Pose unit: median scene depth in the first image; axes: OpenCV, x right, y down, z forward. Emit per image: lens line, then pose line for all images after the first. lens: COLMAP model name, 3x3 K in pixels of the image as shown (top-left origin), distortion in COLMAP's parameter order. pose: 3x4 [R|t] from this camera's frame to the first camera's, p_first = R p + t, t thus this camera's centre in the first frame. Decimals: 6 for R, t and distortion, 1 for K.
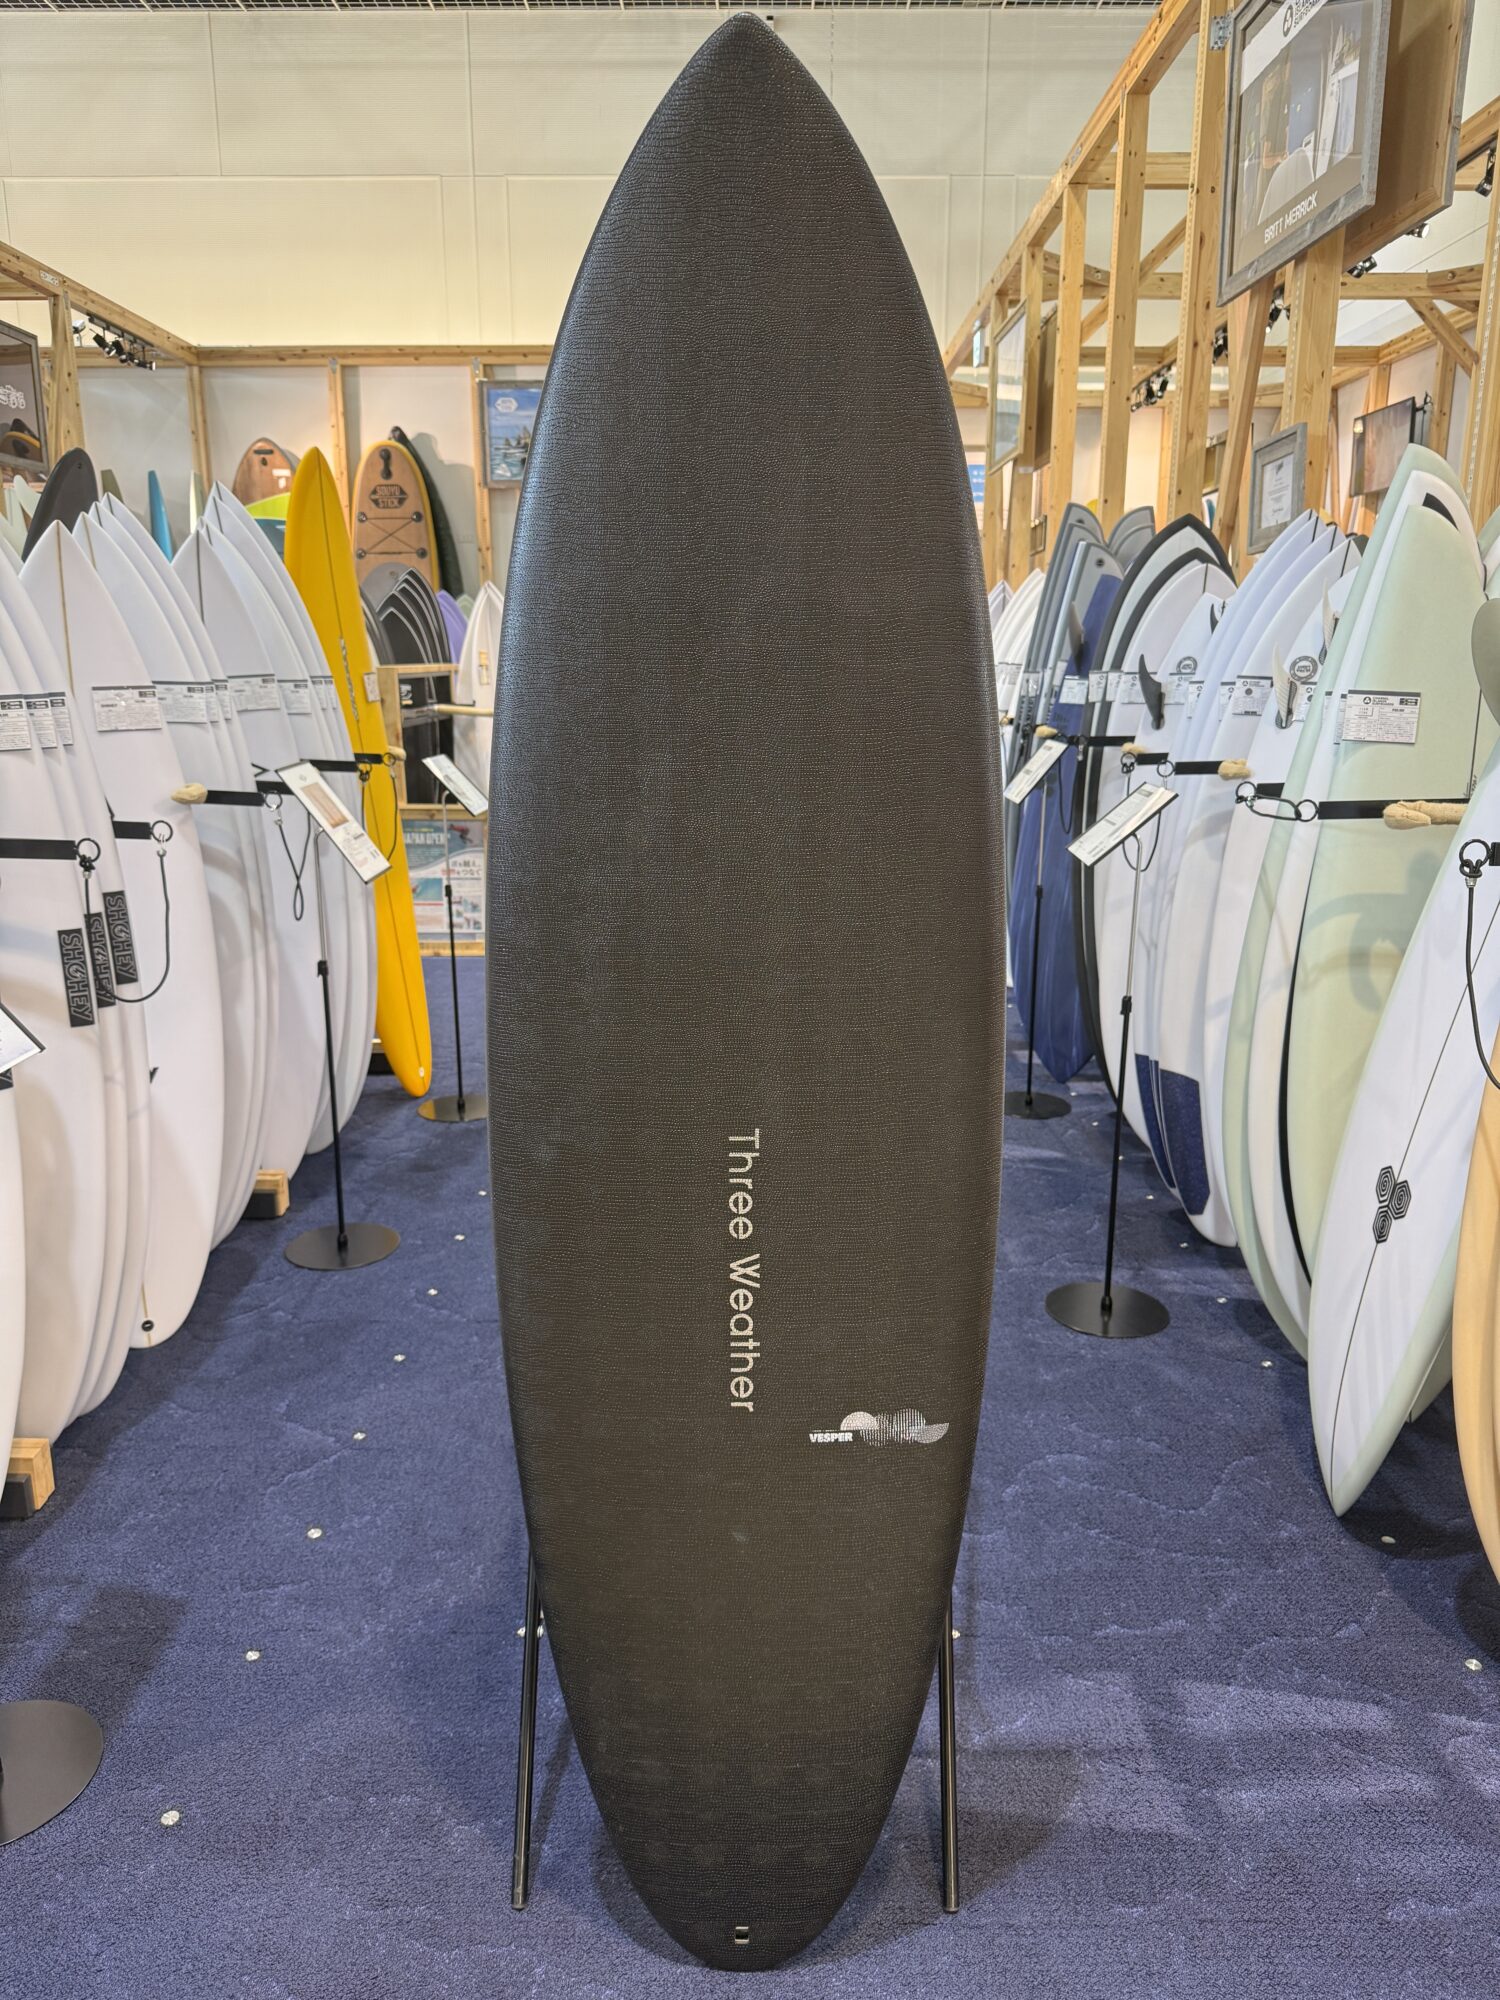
lens RADIAL K [[1402.3, 0, 750.0], [0, 1402.3, 1000.0], [0, 0, 1]] dist [0.026661, -0.034486]
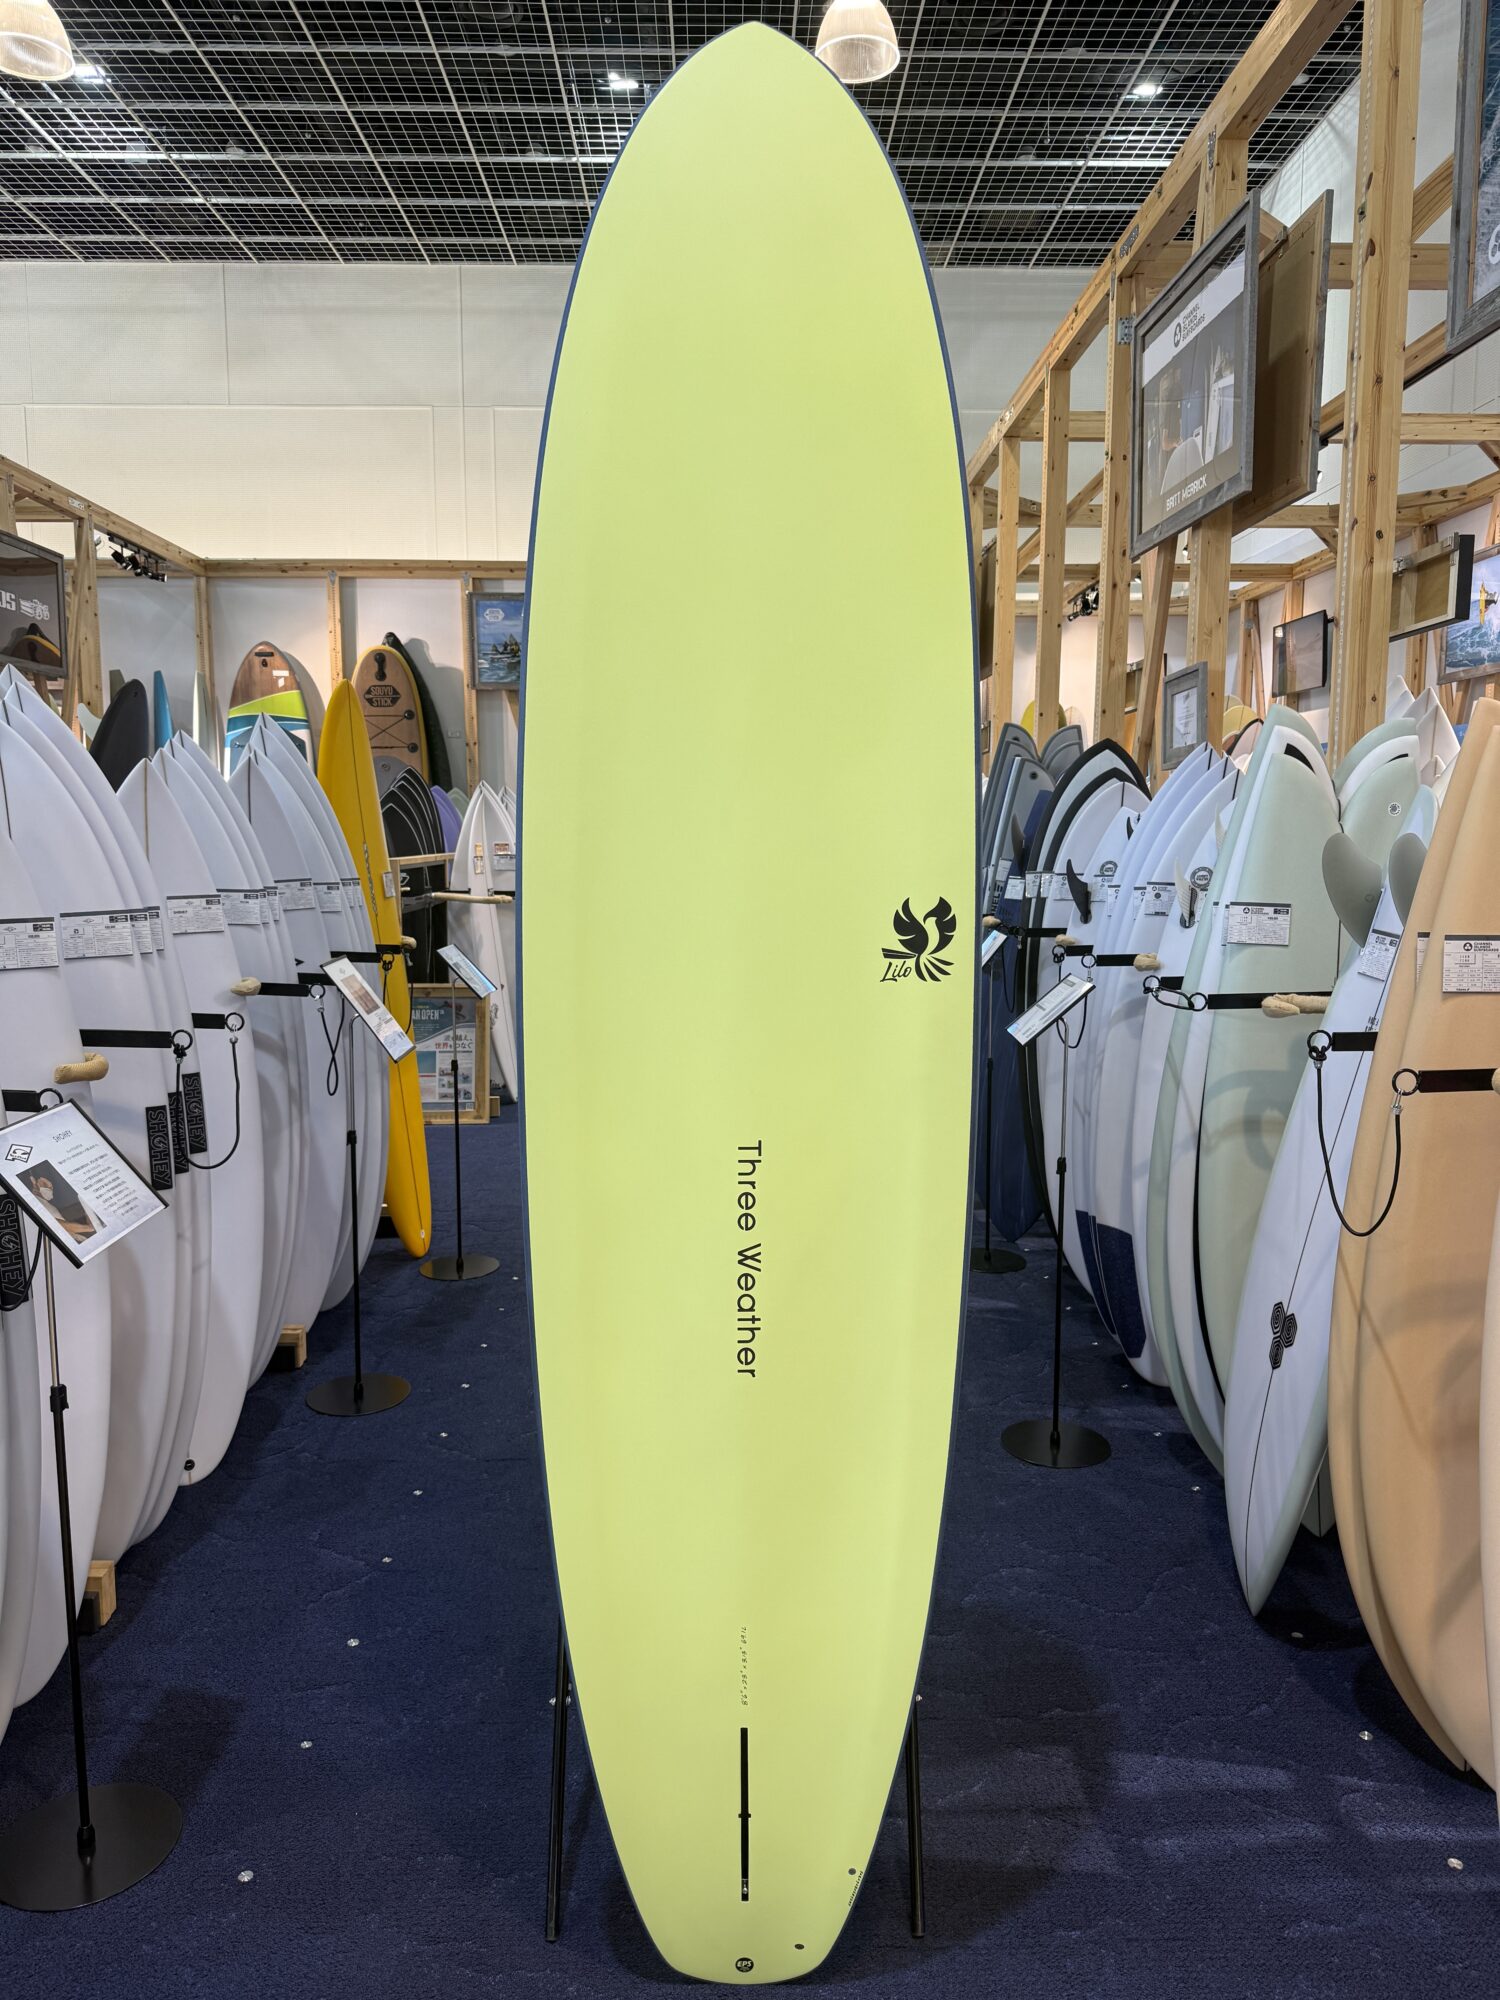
lens RADIAL K [[1401.0, 0, 747.8], [0, 1401.0, 999.9], [0, 0, 1]] dist [0.043162, -0.057646]
pose [[0.999728, -0.003213, 0.023105, -0.013516], [0.005932, 0.992928, -0.118569, 0.003055], [-0.022561, 0.118674, 0.992677, -0.142029]]
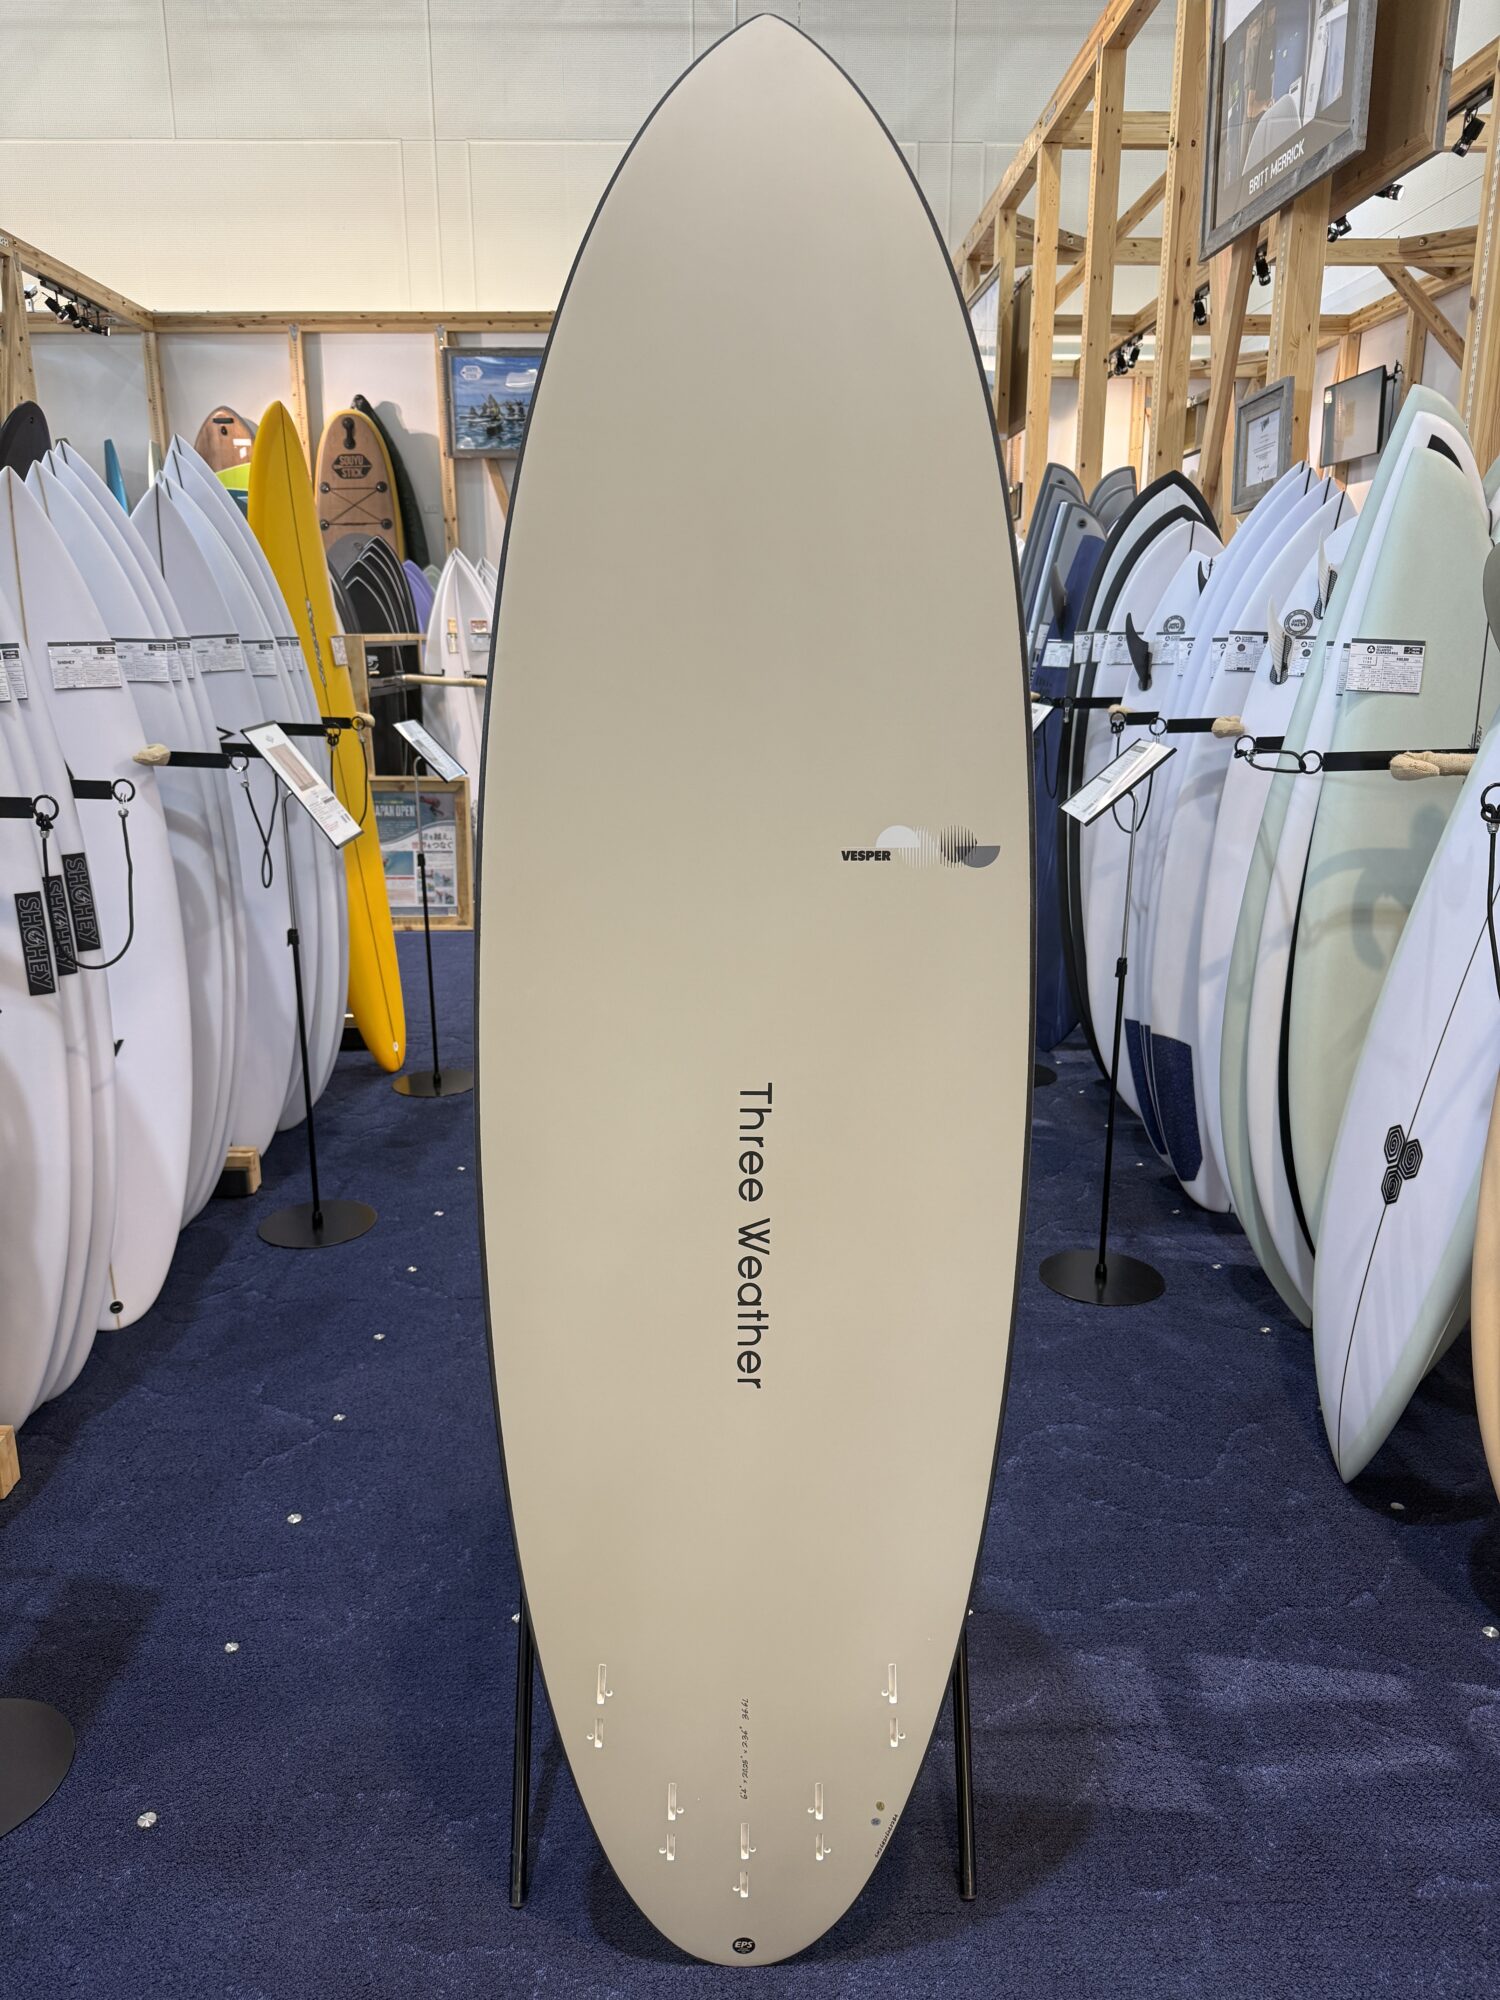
lens RADIAL K [[1399.4, 0, 753.0], [0, 1399.4, 998.3], [0, 0, 1]] dist [0.024511, -0.027882]
pose [[0.999686, -0.008803, 0.023460, -0.011433], [0.008487, 0.999873, 0.013509, 0.009578], [-0.023576, -0.013306, 0.999634, 0.027803]]
